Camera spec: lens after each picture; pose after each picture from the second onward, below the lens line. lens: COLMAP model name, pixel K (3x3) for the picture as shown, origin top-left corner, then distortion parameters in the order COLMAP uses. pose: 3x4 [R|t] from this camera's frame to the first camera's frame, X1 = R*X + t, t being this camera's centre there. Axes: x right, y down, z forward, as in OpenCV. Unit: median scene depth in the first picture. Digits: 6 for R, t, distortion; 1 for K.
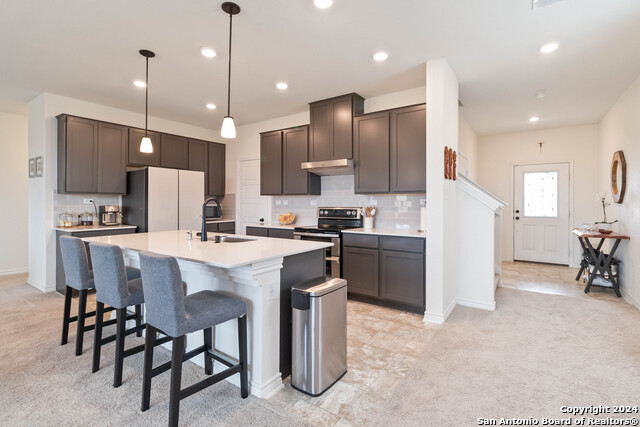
lens RADIAL K [[300.8, 0, 321.7], [0, 300.8, 202.3], [0, 0, 1]] dist [0.001234, 0.000309]
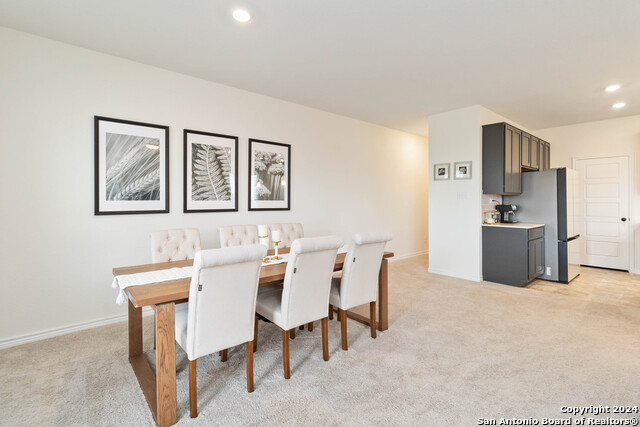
lens RADIAL K [[300.8, 0, 321.7], [0, 300.8, 202.3], [0, 0, 1]] dist [0.001234, 0.000309]
pose [[0.969948, -0.000876, -0.243310, -1.153308], [0.002225, 0.999984, 0.005270, -0.005944], [0.243301, -0.005652, 0.969934, -0.228698]]
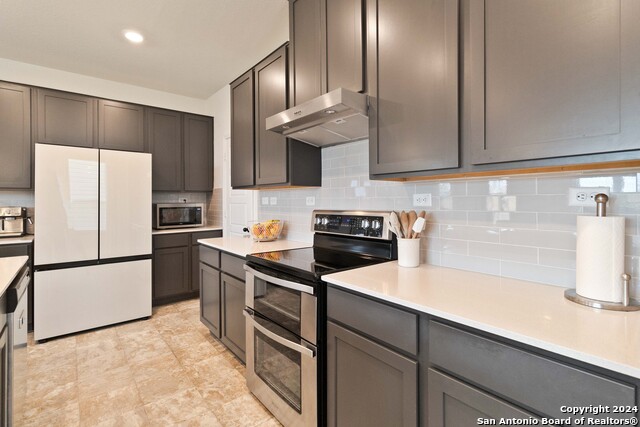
lens RADIAL K [[303.2, 0, 322.7], [0, 303.2, 199.4], [0, 0, 1]] dist [0.003086, 0.000648]
pose [[0.965552, -0.006807, -0.260119, 0.144294], [0.006324, 0.999976, -0.002693, 0.000149], [0.260132, 0.000955, 0.965573, 0.558193]]
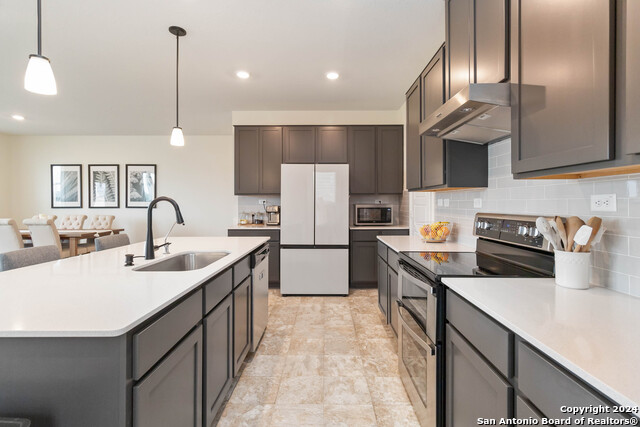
lens RADIAL K [[300.8, 0, 321.7], [0, 300.8, 202.3], [0, 0, 1]] dist [0.001234, 0.000309]
pose [[0.565953, -0.001915, -0.824435, 0.254807], [0.002961, 0.999996, -0.000291, -0.000733], [0.824432, -0.002277, 0.565956, 0.582246]]
